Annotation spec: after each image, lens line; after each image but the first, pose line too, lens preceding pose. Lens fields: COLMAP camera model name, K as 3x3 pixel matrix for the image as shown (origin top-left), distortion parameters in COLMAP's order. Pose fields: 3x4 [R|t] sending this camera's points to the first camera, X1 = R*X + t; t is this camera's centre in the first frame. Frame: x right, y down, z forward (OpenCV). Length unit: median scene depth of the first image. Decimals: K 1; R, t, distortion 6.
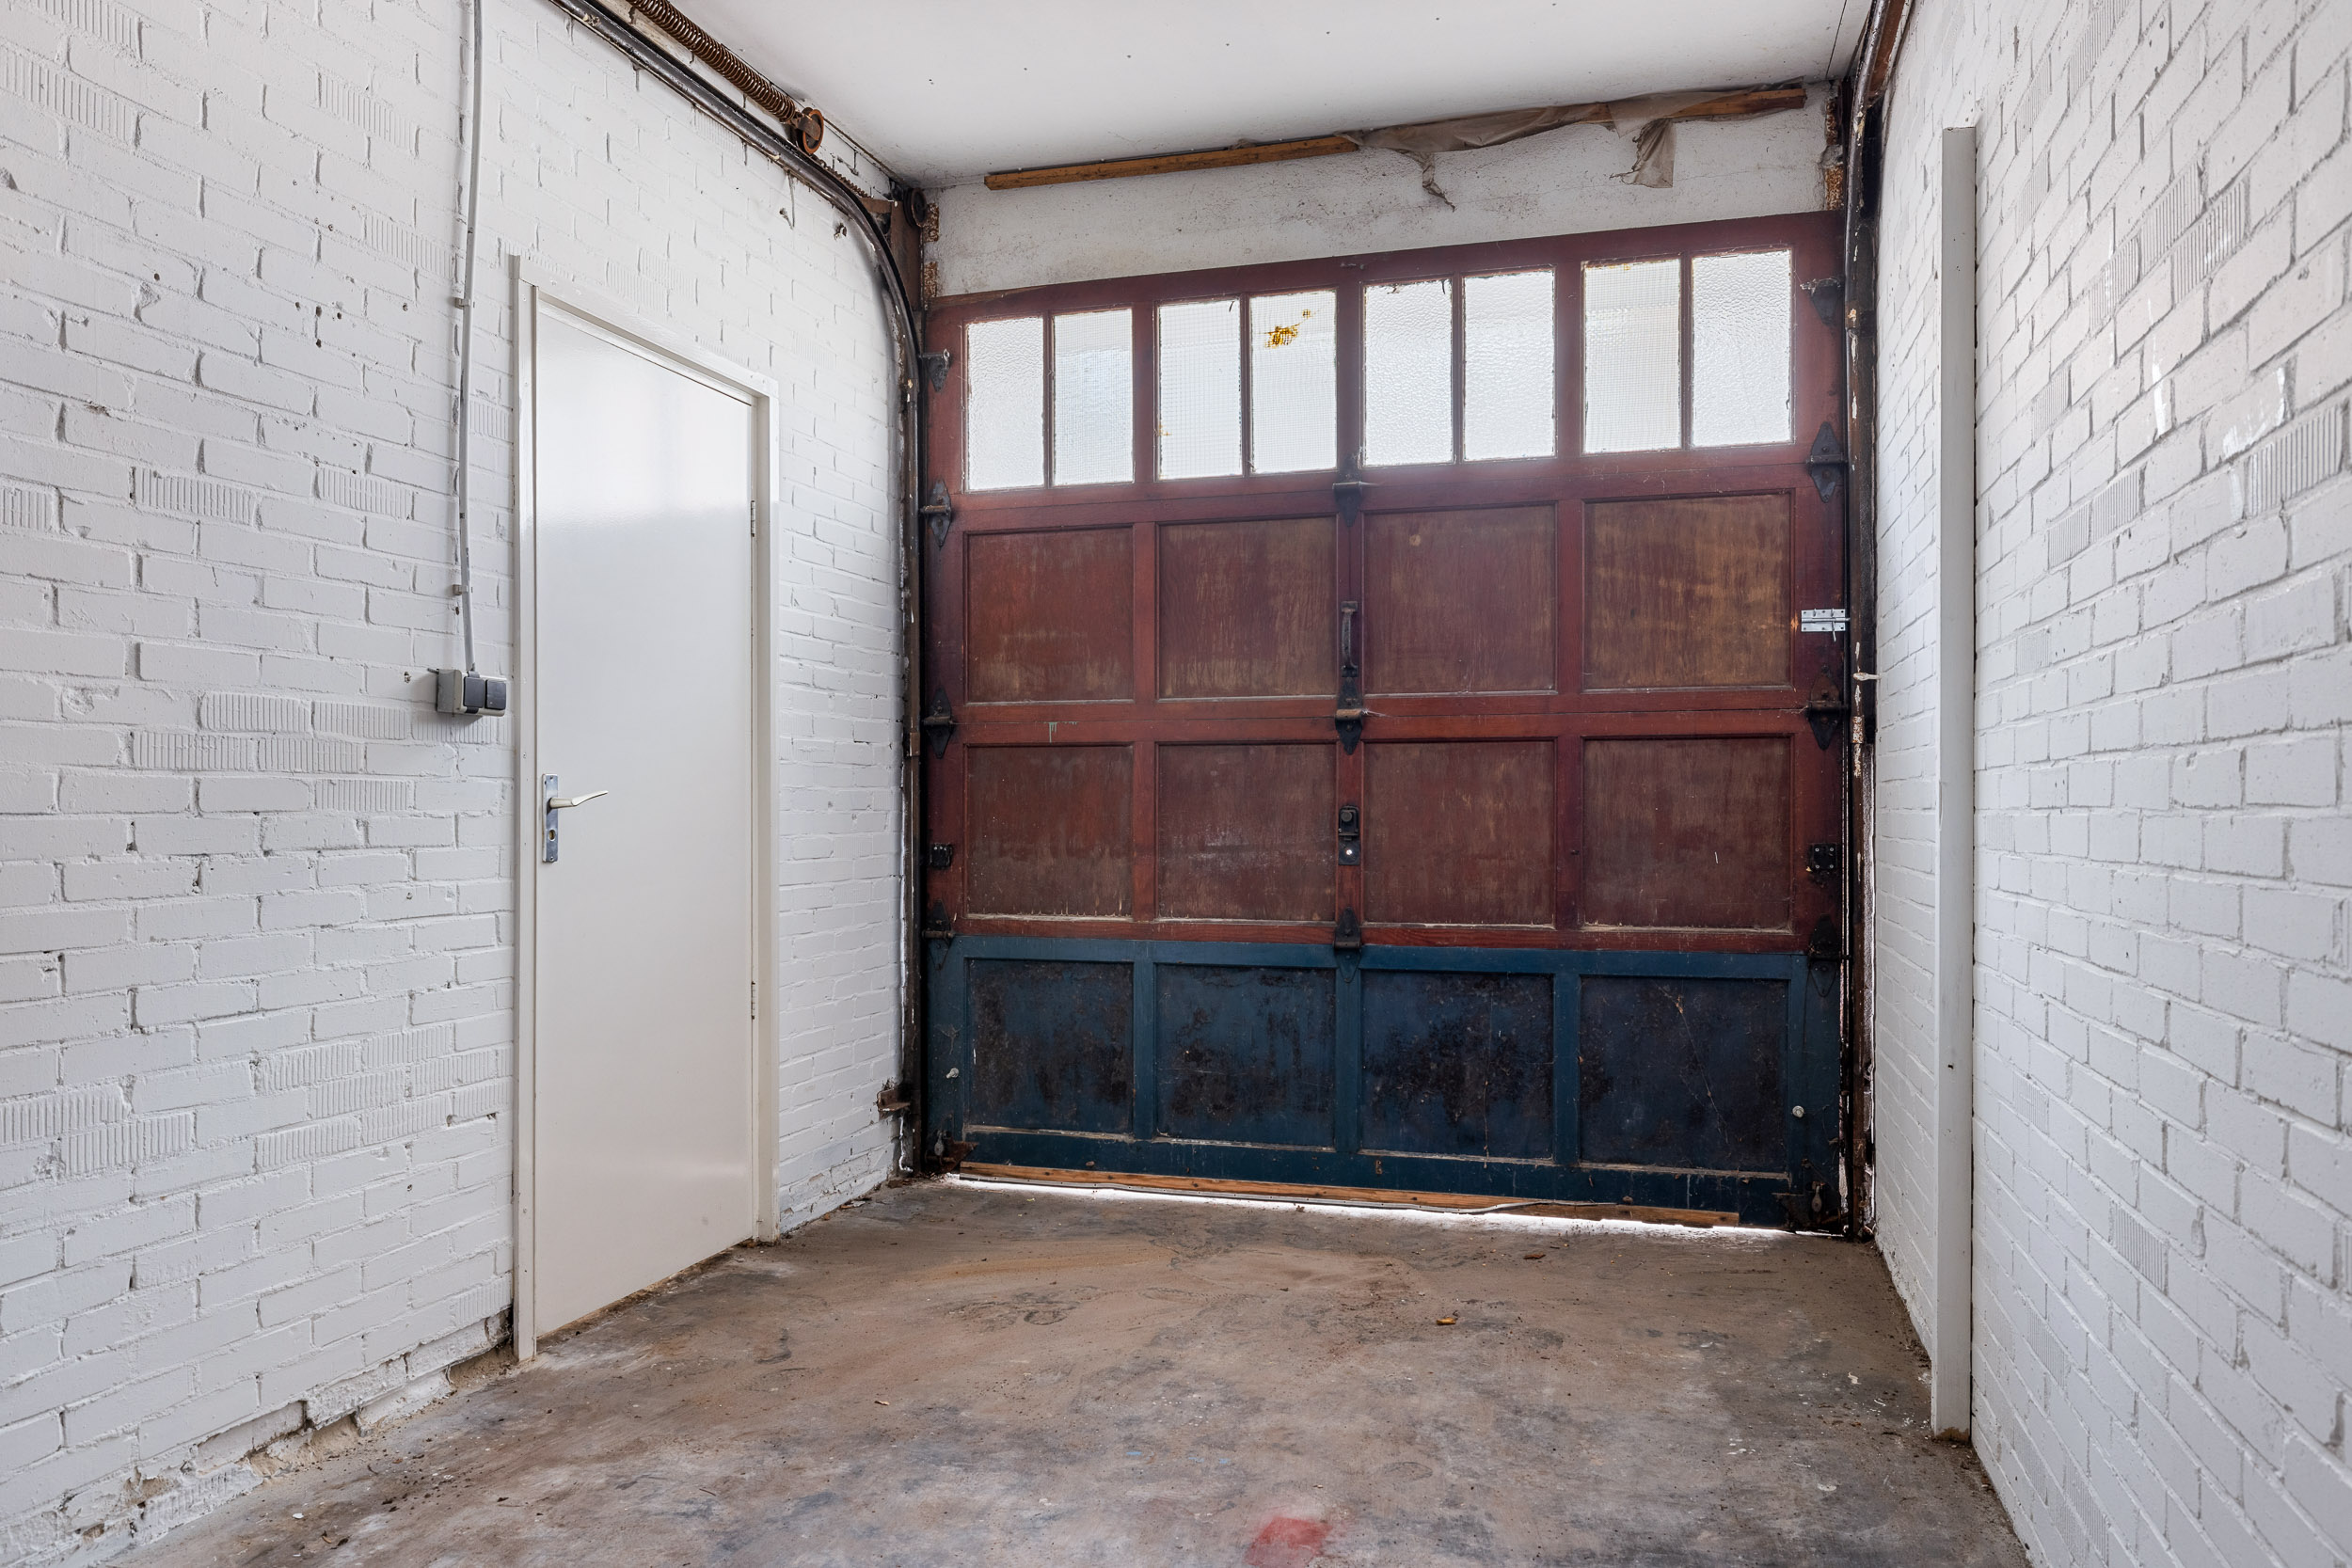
lens RADIAL K [[1657.5, 0, 1176.0], [0, 1657.5, 784.0], [0, 0, 1]] dist [-0.000400, -0.000035]
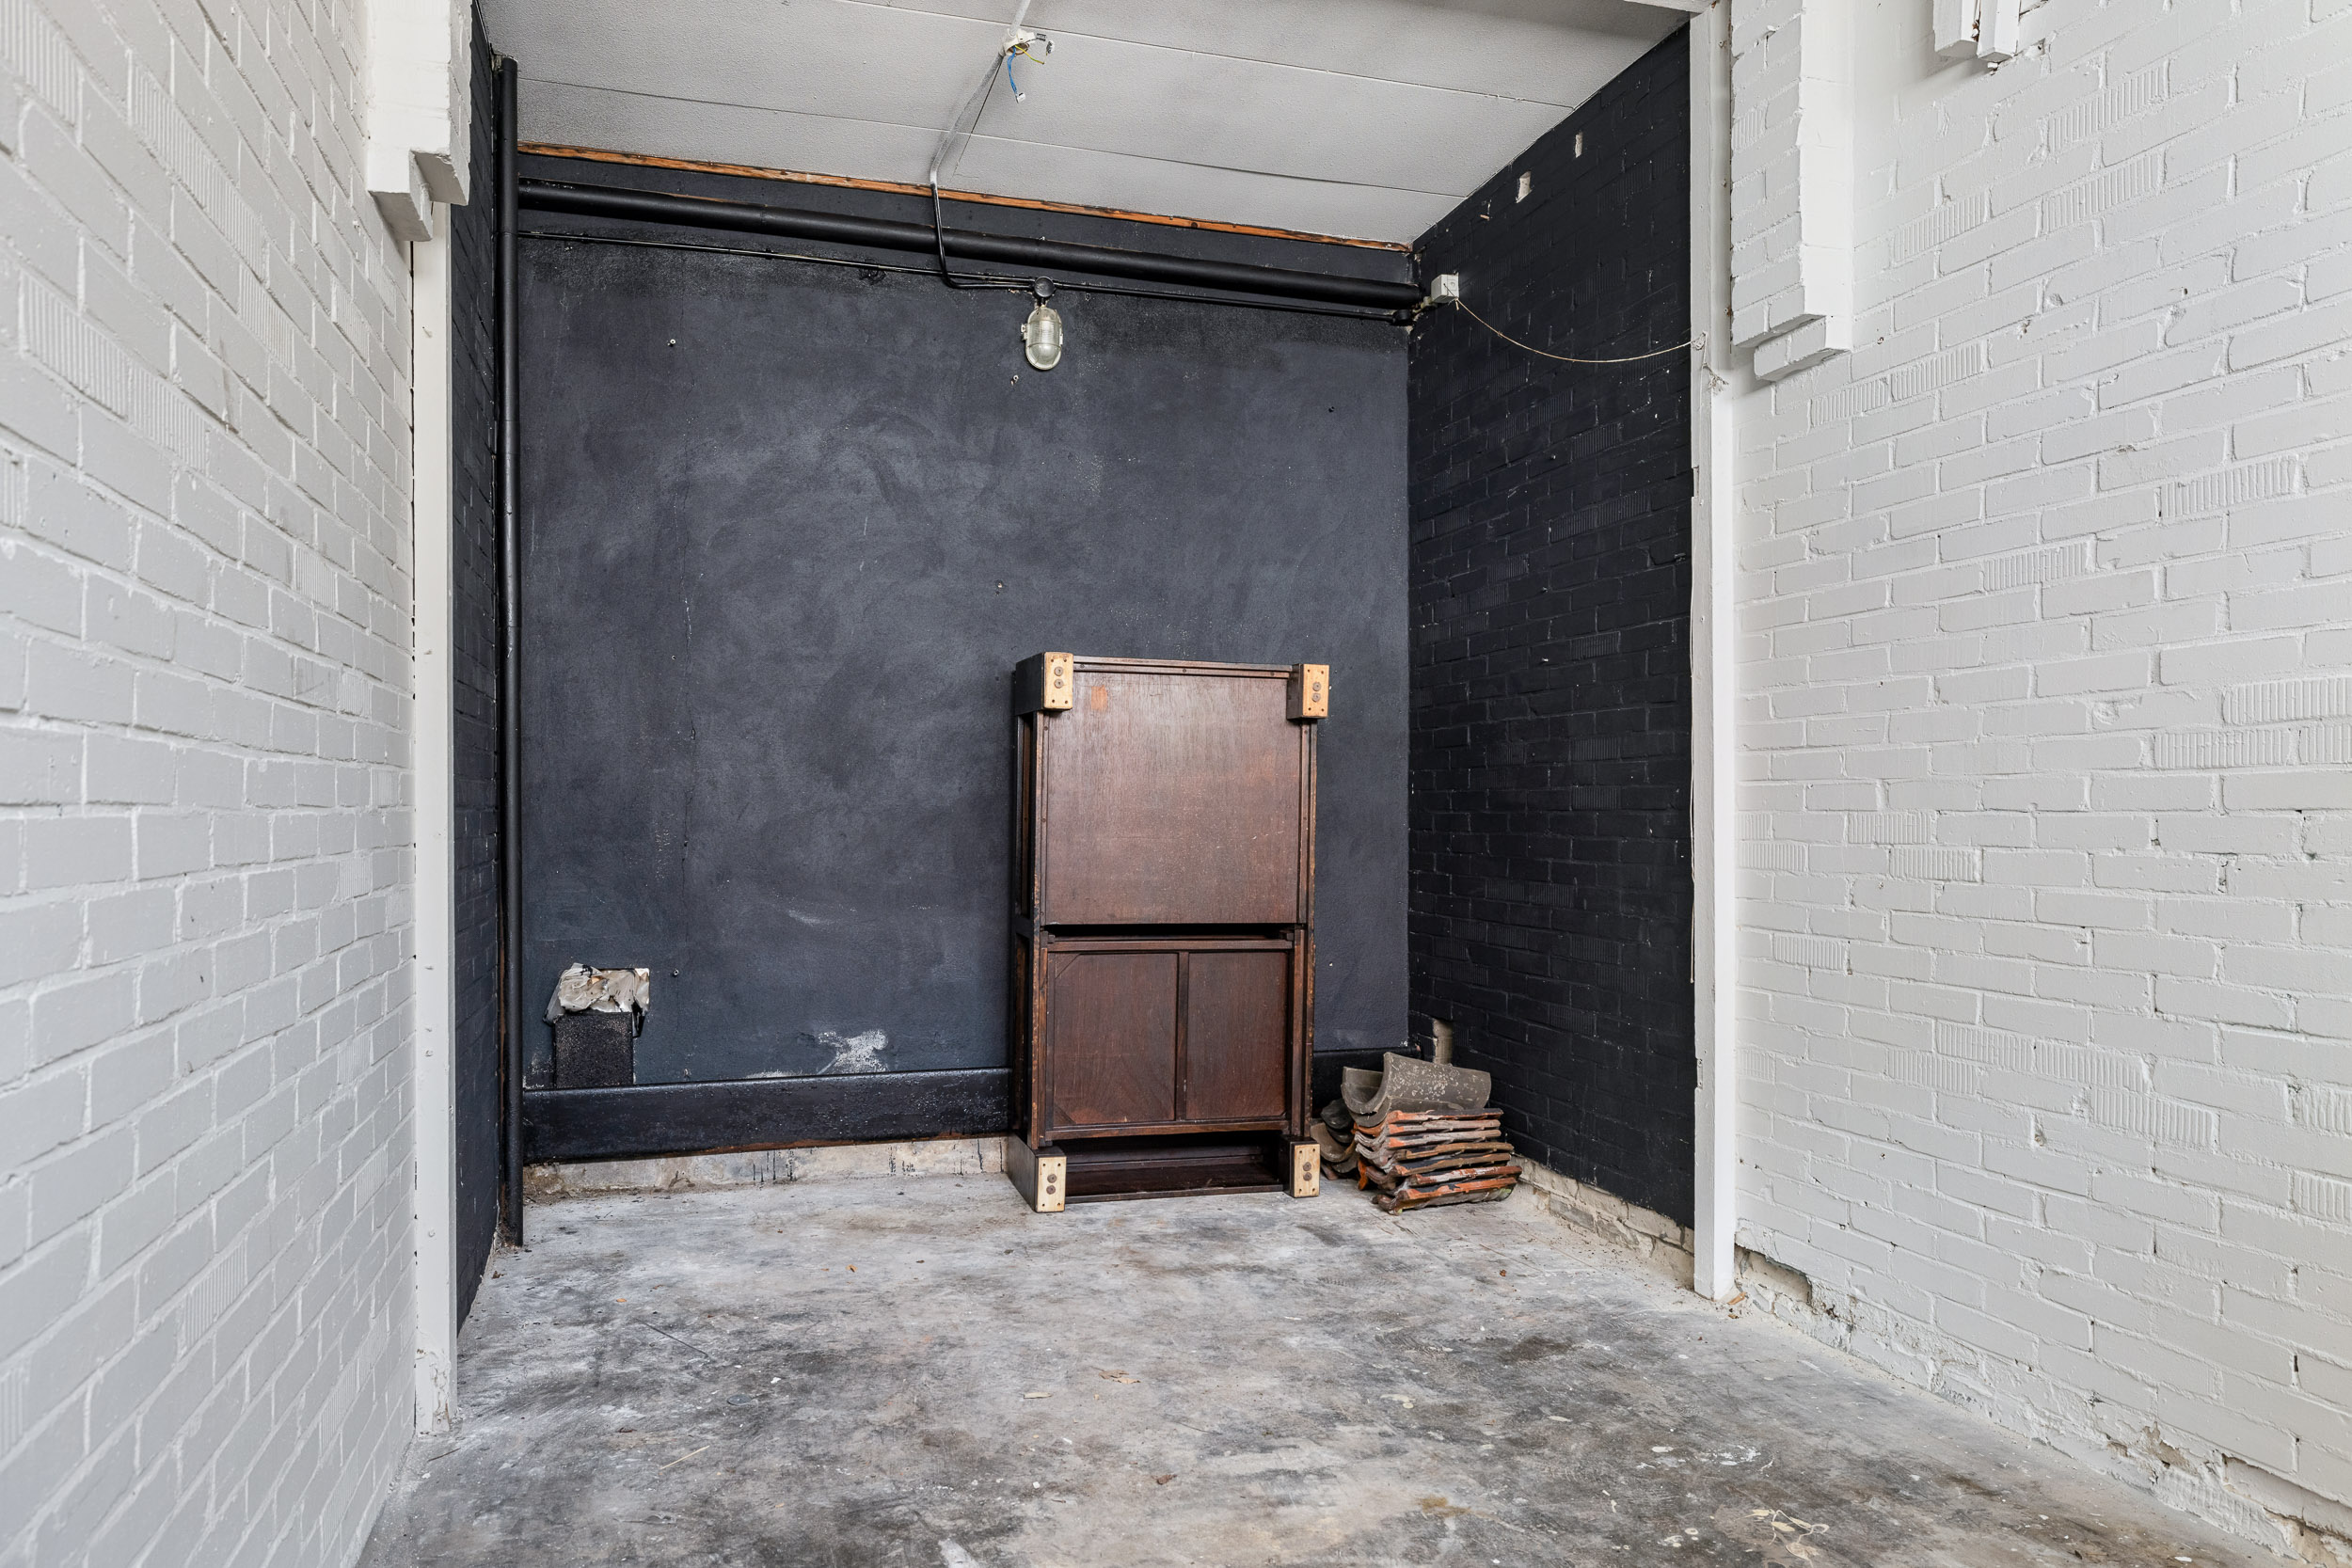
lens RADIAL K [[1623.6, 0, 1176.0], [0, 1623.6, 784.0], [0, 0, 1]] dist [0.007647, 0.001967]
pose [[-0.840220, -0.008834, -0.542173, 0.463593], [0.008205, 0.999546, -0.029001, 0.025139], [0.542183, -0.028815, -0.839766, 1.504434]]
